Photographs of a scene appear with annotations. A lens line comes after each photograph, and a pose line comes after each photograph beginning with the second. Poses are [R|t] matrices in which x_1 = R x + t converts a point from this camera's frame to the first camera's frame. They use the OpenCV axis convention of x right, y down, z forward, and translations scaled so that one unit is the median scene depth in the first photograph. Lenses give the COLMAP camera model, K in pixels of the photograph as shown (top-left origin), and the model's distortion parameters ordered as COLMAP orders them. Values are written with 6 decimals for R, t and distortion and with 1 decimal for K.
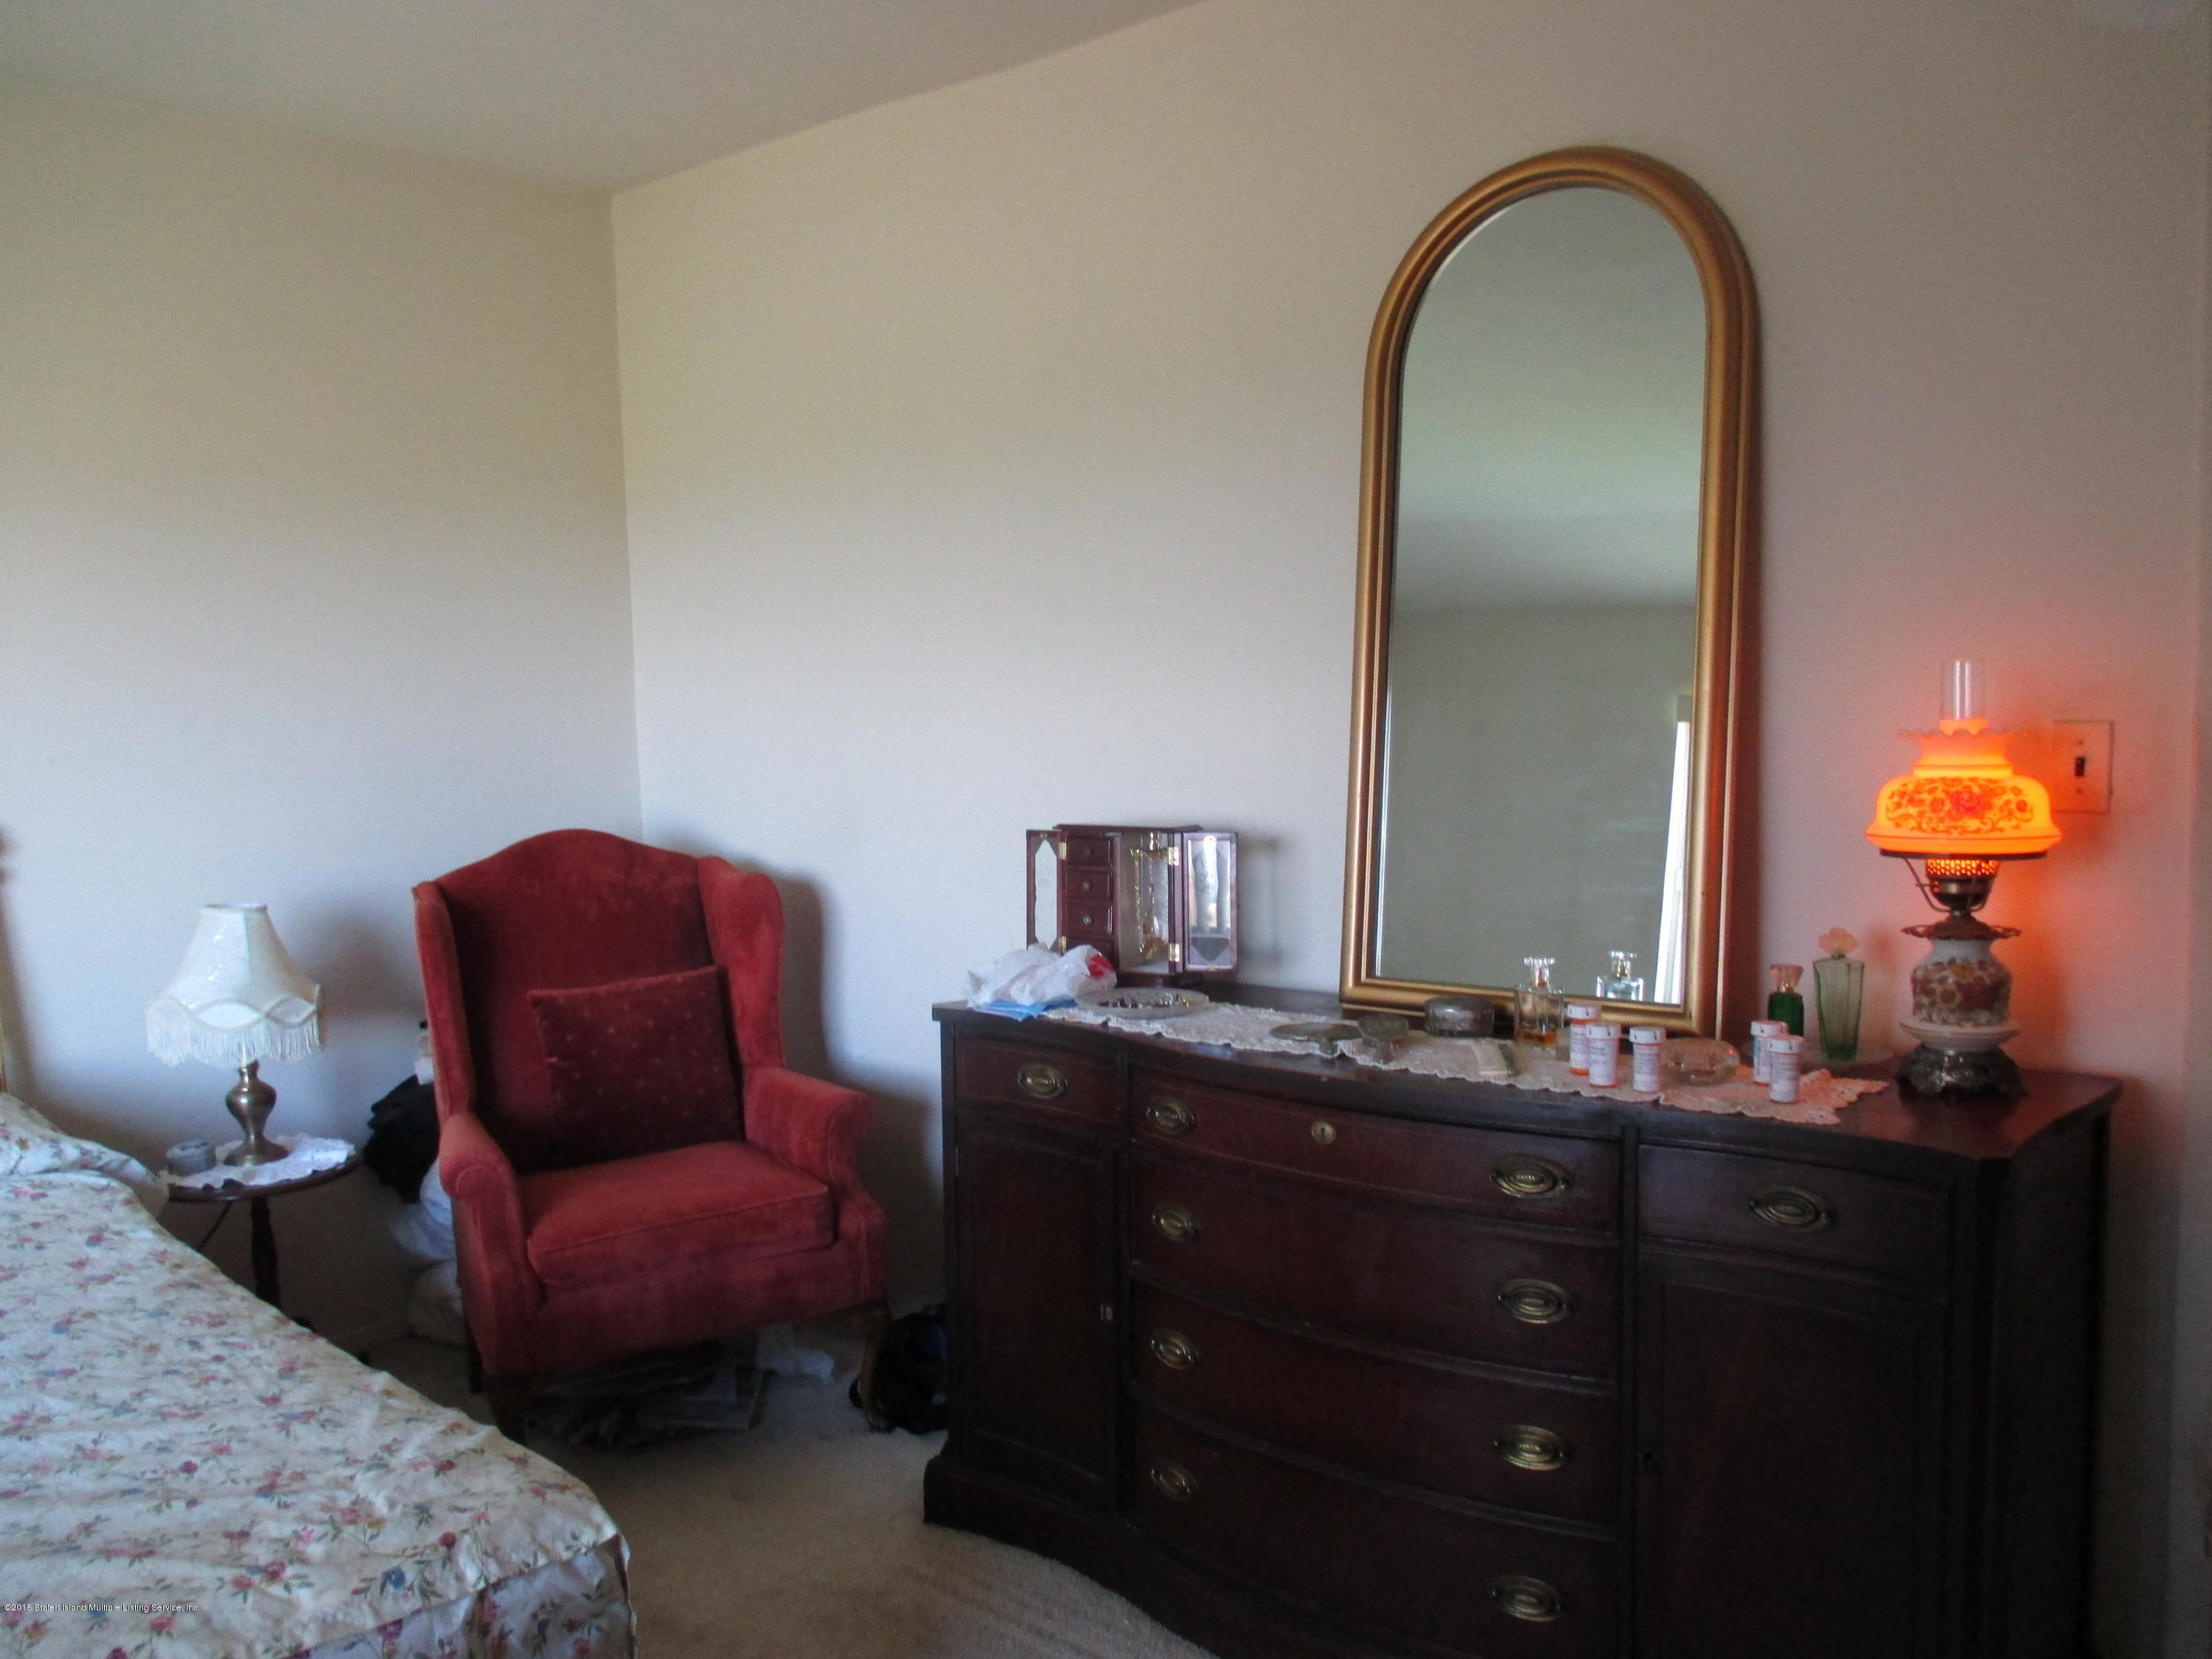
lens RADIAL K [[1849.5, 0, 1106.7], [0, 1849.5, 832.2], [0, 0, 1]] dist [0.006779, 0.000317]
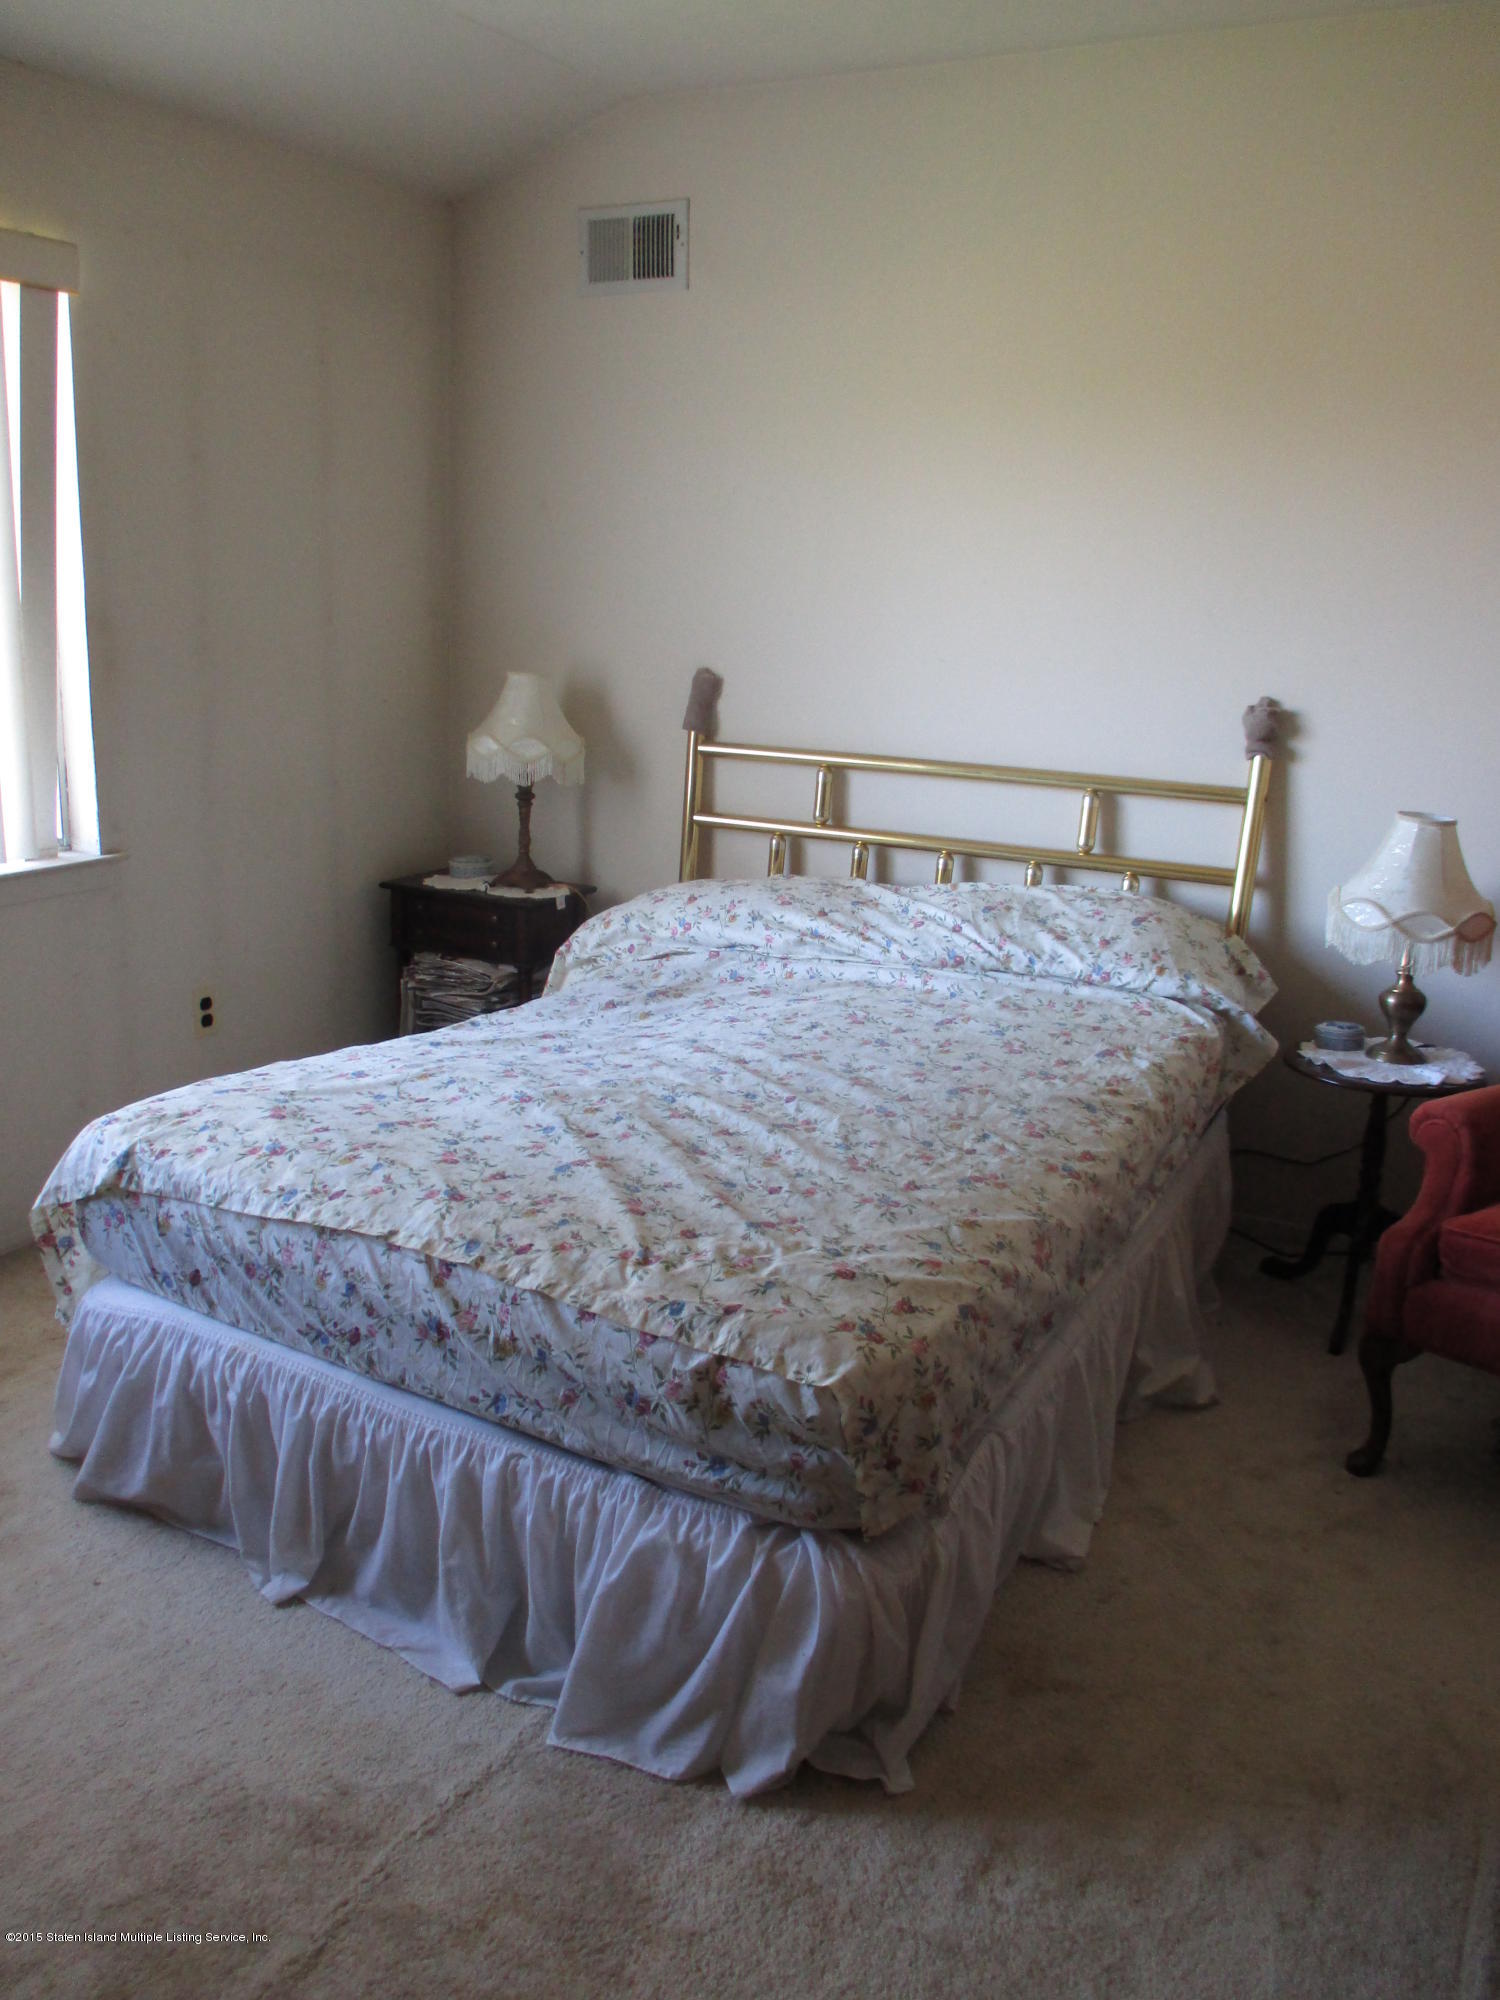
lens RADIAL K [[1672.2, 0, 749.0], [0, 1672.2, 1000.1], [0, 0, 1]] dist [0.006779, 0.000317]
pose [[0.260211, 0.269975, -0.927040, 0.587675], [-0.130811, 0.961120, 0.243182, -0.071181], [0.956650, 0.057989, 0.285409, 0.689013]]
